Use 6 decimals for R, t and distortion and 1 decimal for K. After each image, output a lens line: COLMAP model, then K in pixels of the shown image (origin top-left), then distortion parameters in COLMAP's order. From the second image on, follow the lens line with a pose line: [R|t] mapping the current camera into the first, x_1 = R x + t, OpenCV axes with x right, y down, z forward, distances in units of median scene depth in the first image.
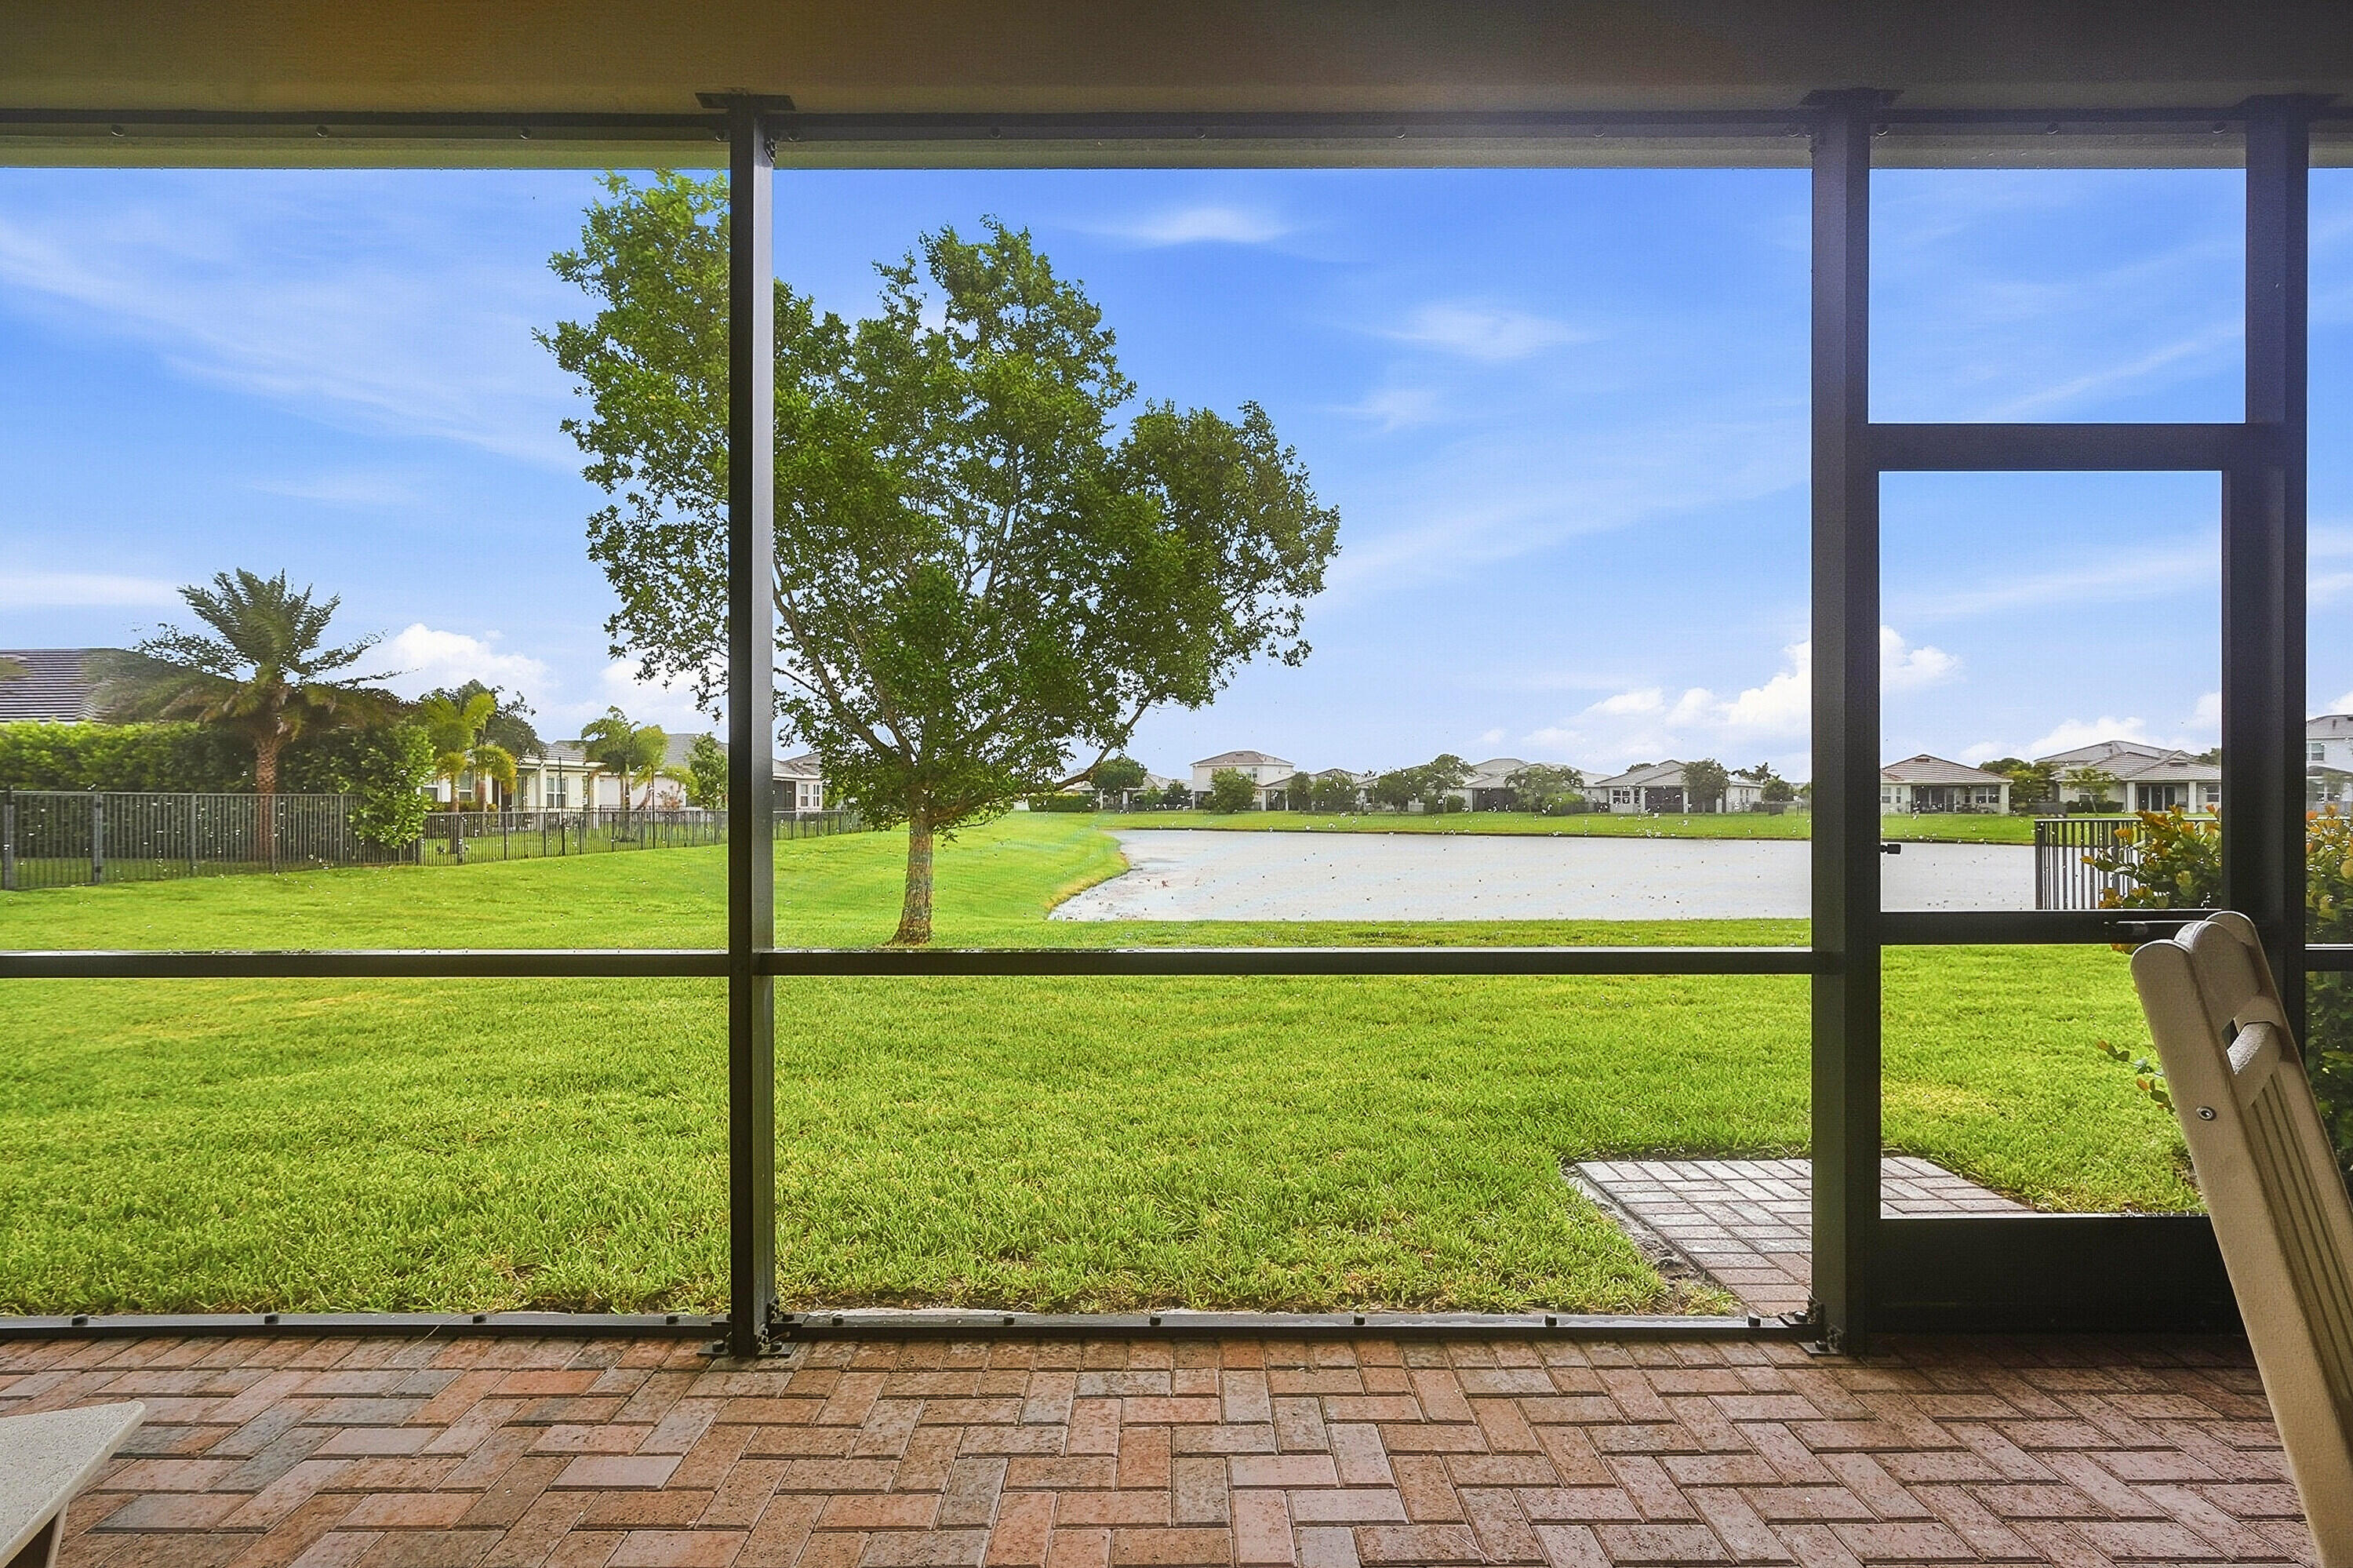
lens RADIAL K [[1081.7, 0, 1168.2], [0, 1081.7, 805.6], [0, 0, 1]] dist [-0.005871, 0.004215]
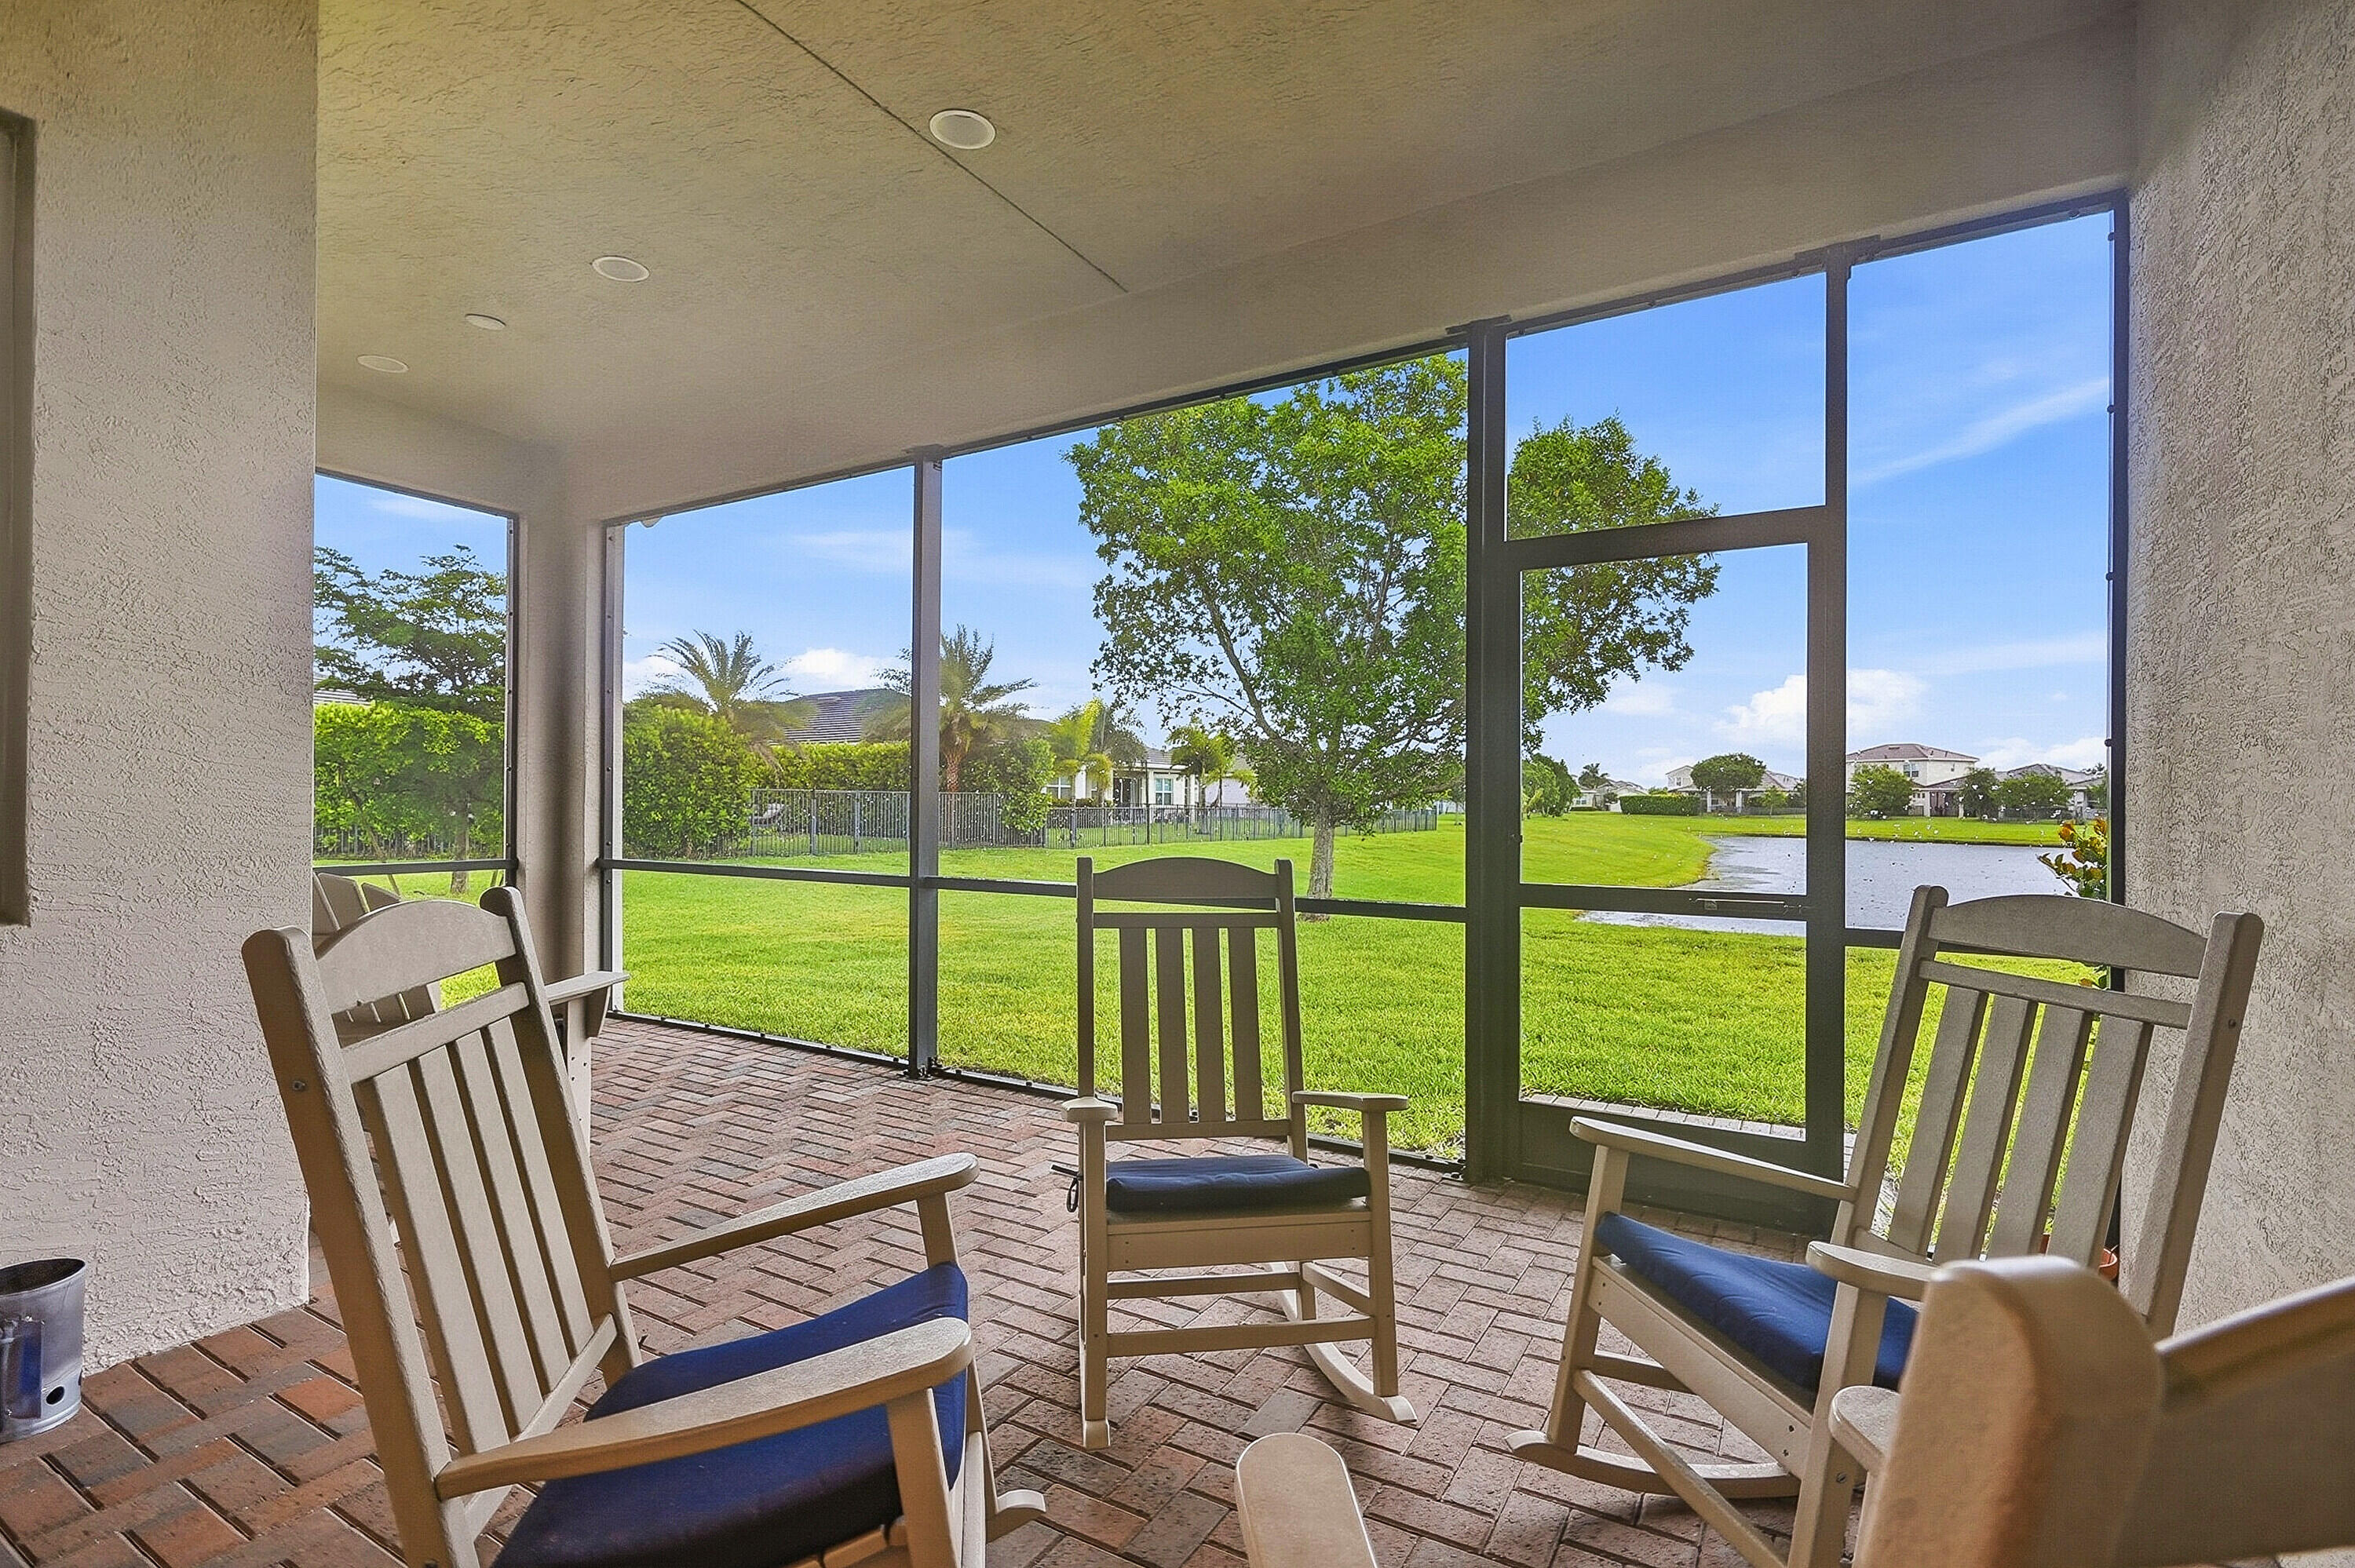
lens RADIAL K [[1082.5, 0, 1138.6], [0, 1082.5, 803.1], [0, 0, 1]] dist [-0.005871, 0.004215]
pose [[0.850154, 0.008887, -0.526460, 0.227477], [-0.010108, 0.999949, 0.000557, -0.000774], [0.526438, 0.004848, 0.850200, -0.109154]]
